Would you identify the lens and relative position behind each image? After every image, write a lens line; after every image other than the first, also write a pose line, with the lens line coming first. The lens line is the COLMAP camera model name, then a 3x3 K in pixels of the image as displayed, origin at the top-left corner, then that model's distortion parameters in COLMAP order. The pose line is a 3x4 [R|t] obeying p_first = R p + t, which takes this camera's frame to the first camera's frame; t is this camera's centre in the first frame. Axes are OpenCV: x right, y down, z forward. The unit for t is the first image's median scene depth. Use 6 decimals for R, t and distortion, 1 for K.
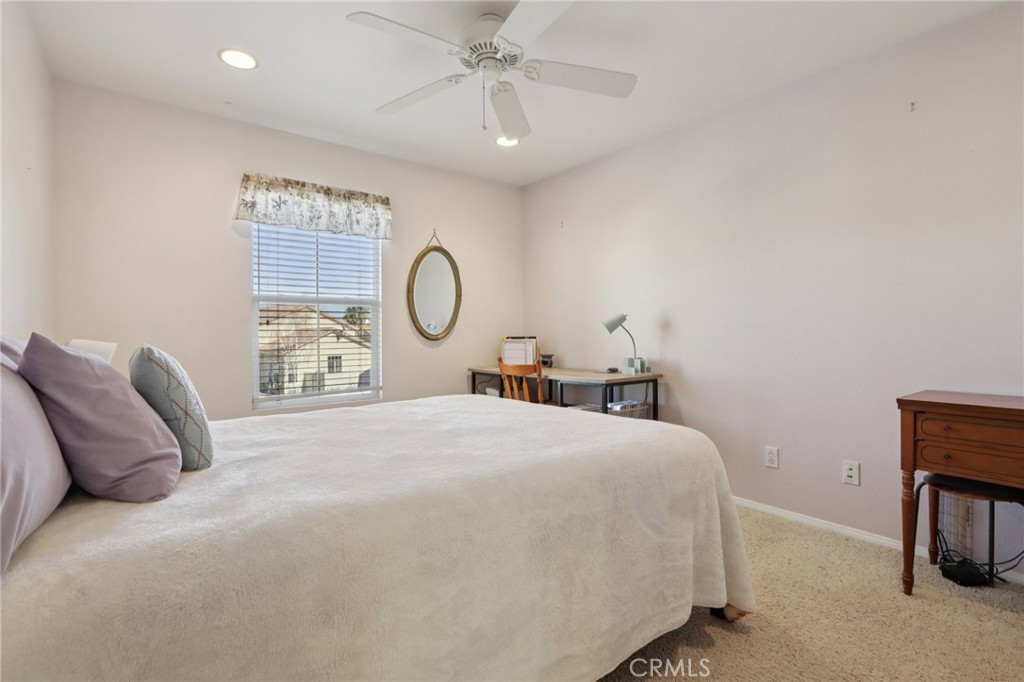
lens RADIAL K [[471.1, 0, 507.4], [0, 471.1, 338.7], [0, 0, 1]] dist [-0.013694, 0.000429]
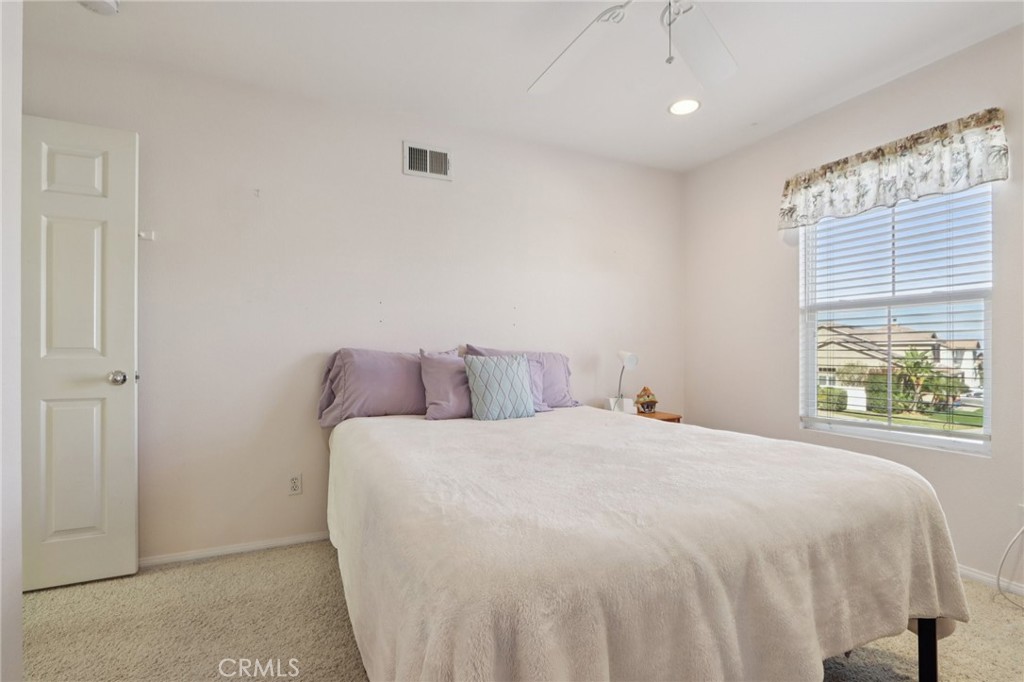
lens RADIAL K [[471.1, 0, 511.9], [0, 471.1, 347.2], [0, 0, 1]] dist [-0.013694, 0.000429]
pose [[-0.196462, 0.001075, -0.980511, 0.452673], [0.001676, 0.999998, 0.000760, -0.011286], [0.980510, -0.001494, -0.196463, 0.583817]]
